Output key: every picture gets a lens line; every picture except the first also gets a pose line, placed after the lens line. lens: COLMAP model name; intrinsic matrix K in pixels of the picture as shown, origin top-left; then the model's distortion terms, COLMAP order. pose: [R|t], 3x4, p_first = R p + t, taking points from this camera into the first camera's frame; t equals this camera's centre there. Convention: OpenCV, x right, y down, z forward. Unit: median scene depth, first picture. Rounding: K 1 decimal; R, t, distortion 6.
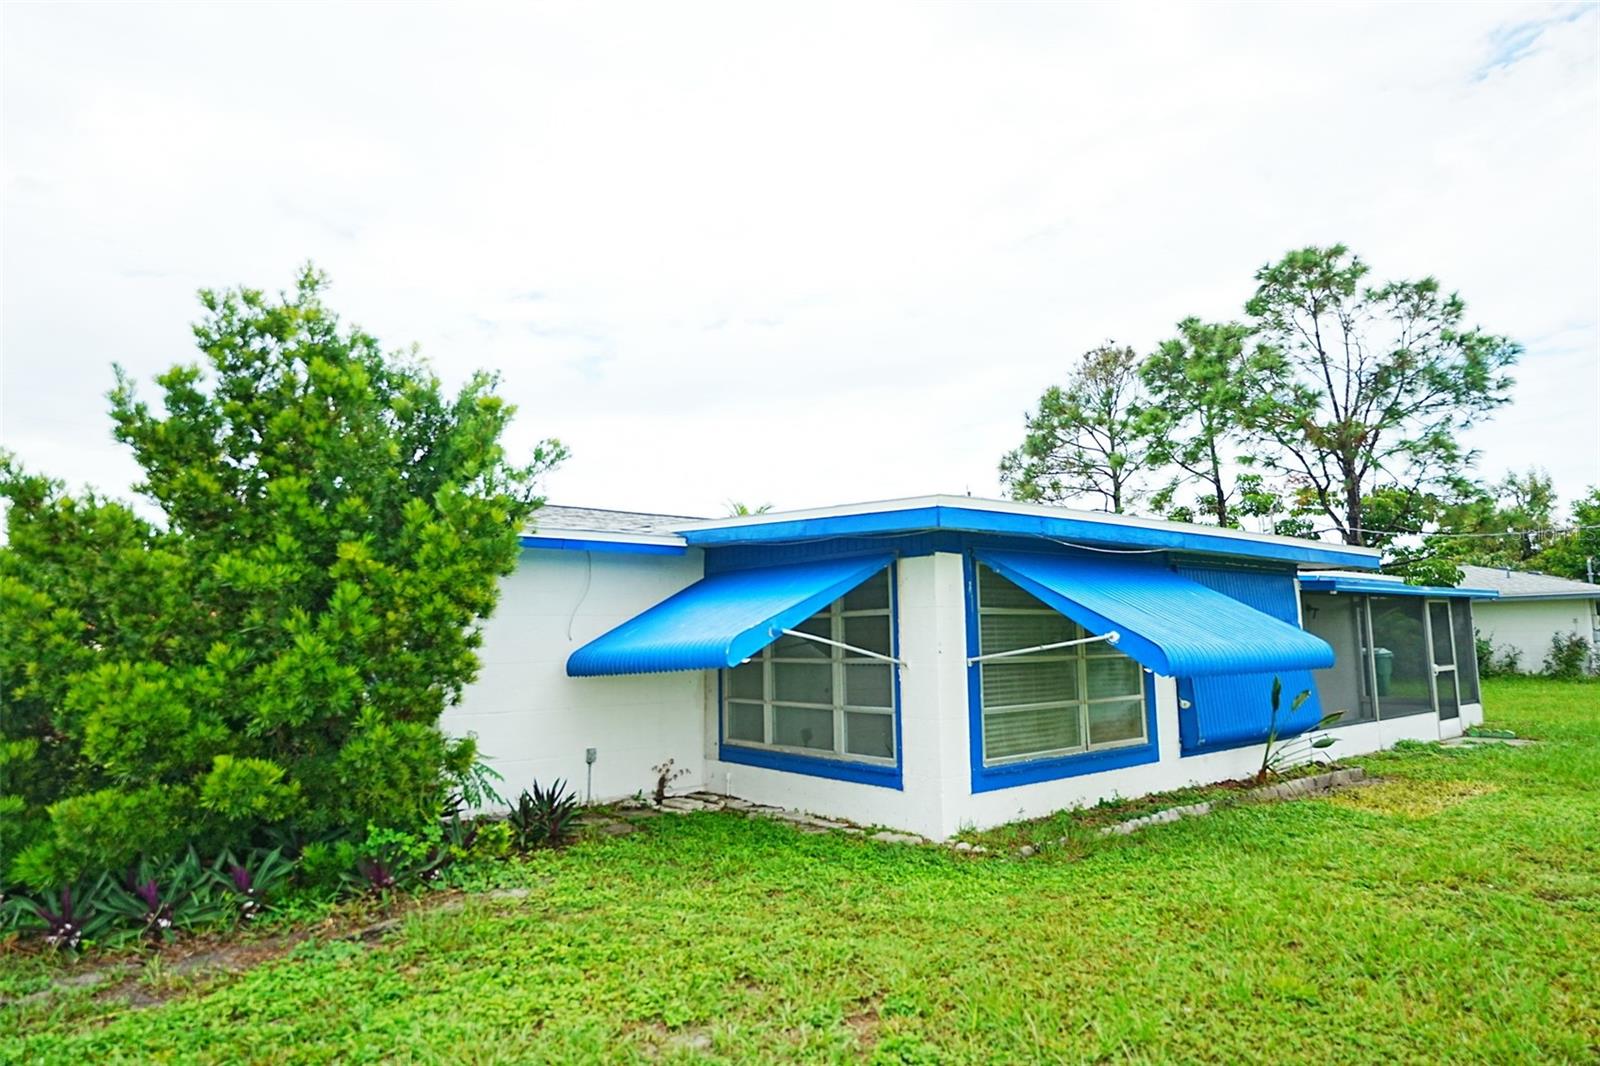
lens RADIAL K [[926.5, 0, 799.2], [0, 926.5, 537.4], [0, 0, 1]] dist [-0.003360, 0.000122]
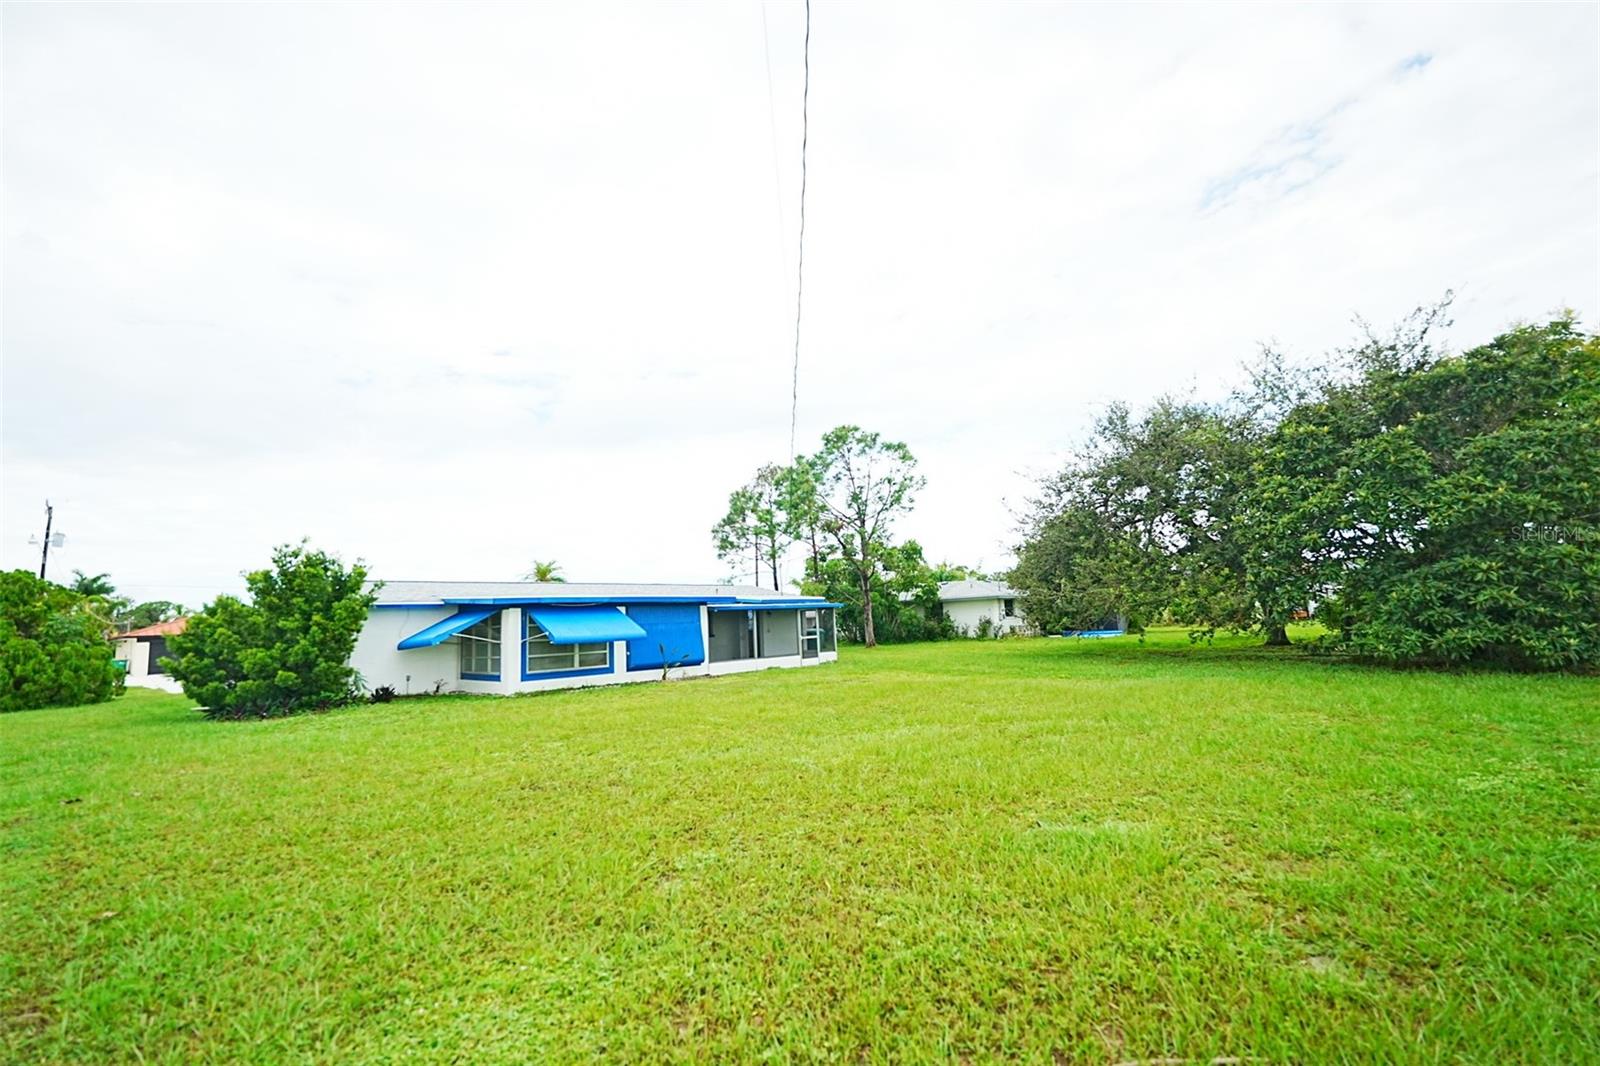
lens RADIAL K [[720.2, 0, 800.4], [0, 720.2, 522.6], [0, 0, 1]] dist [0.004486, 0.000361]
pose [[0.993257, -0.011761, 0.115331, 1.053593], [0.015164, 0.999474, -0.028669, -0.236751], [-0.114933, 0.030225, 0.992913, -1.992313]]
